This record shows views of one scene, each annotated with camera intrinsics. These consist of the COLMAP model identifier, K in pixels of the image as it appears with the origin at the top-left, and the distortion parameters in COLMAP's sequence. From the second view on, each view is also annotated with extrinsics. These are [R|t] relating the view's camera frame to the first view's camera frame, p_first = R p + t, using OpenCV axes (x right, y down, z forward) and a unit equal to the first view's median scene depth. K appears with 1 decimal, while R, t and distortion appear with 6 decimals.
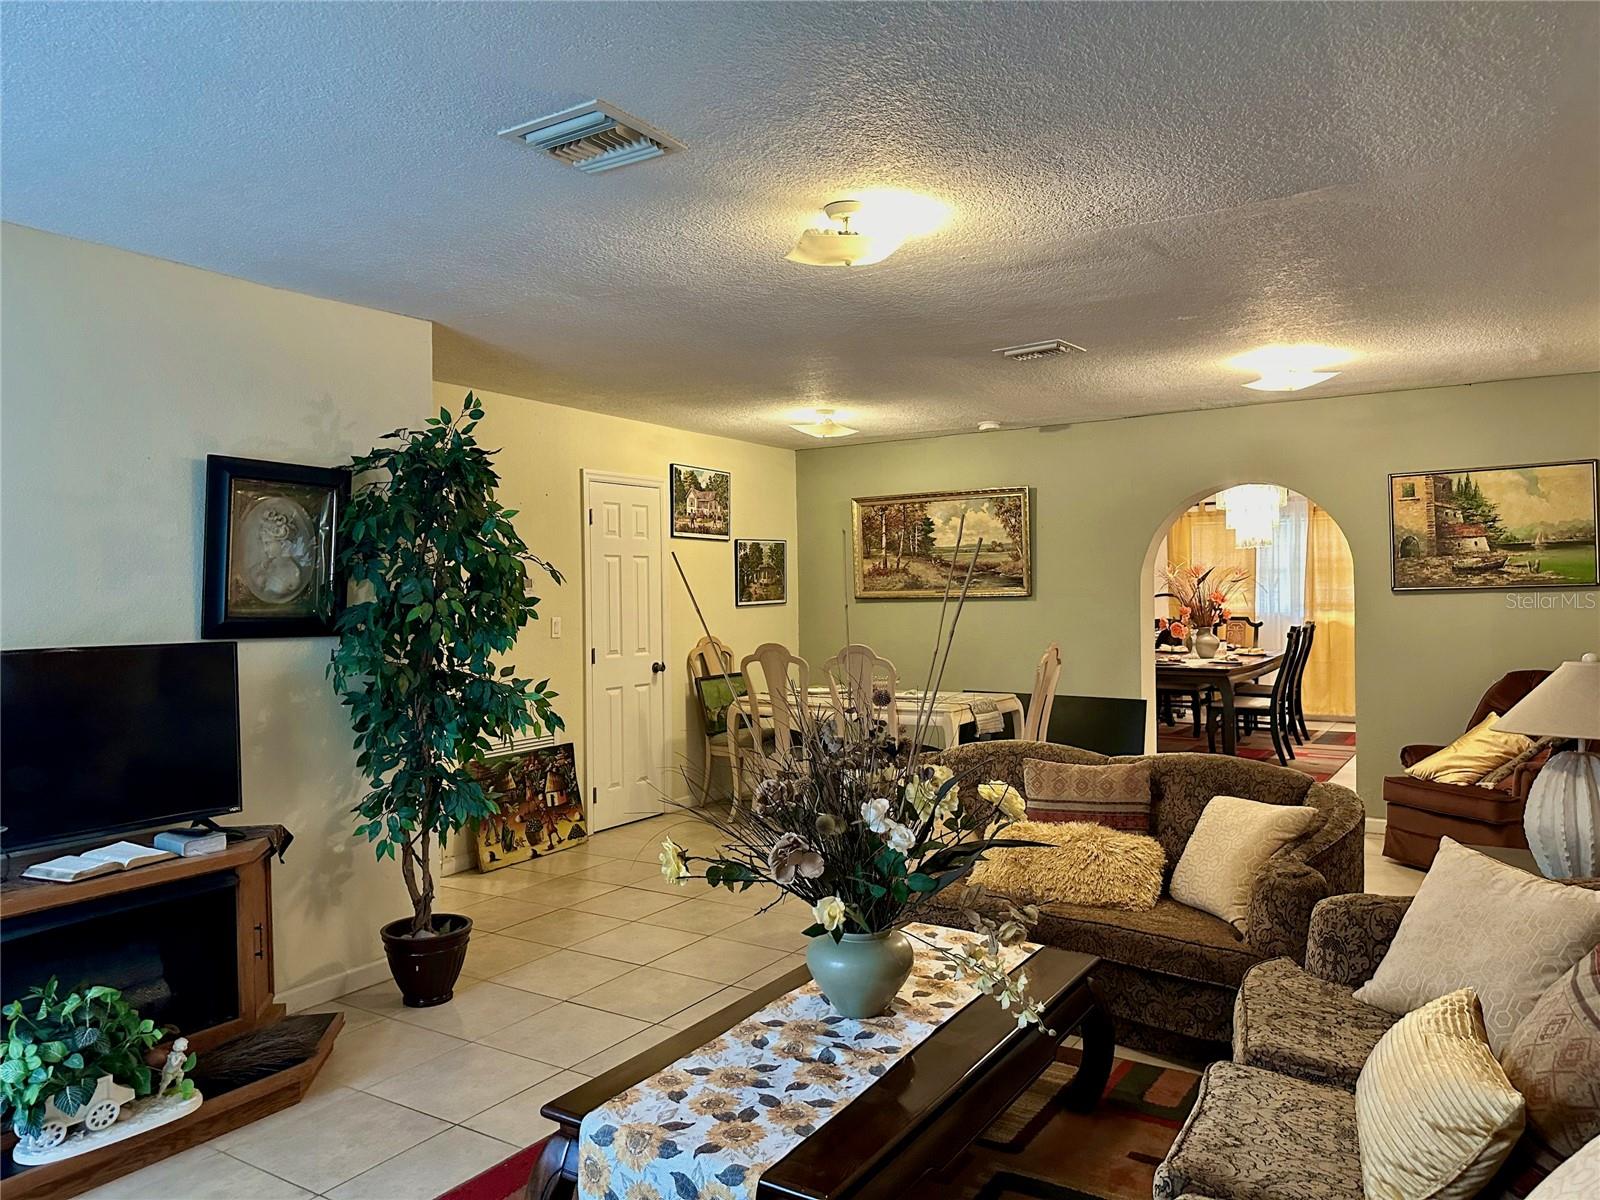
lens RADIAL K [[1119.8, 0, 814.3], [0, 1119.8, 598.7], [0, 0, 1]] dist [0.048112, -0.042025]
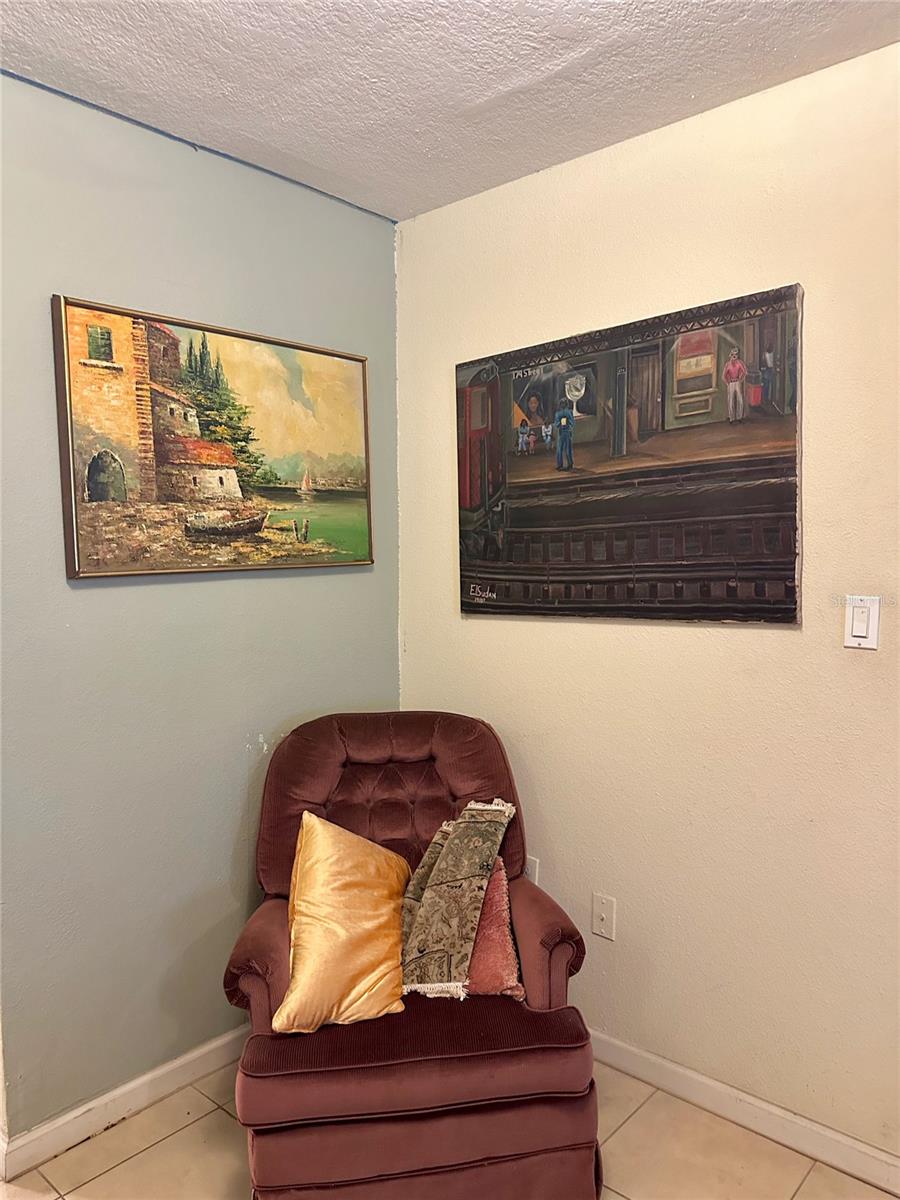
lens RADIAL K [[839.8, 0, 449.1], [0, 839.8, 608.7], [0, 0, 1]] dist [0.048112, -0.042025]
pose [[0.180142, -0.045587, 0.982584, 0.235117], [0.026349, 0.998791, 0.041508, -0.005217], [-0.983288, 0.018413, 0.181125, 0.837282]]
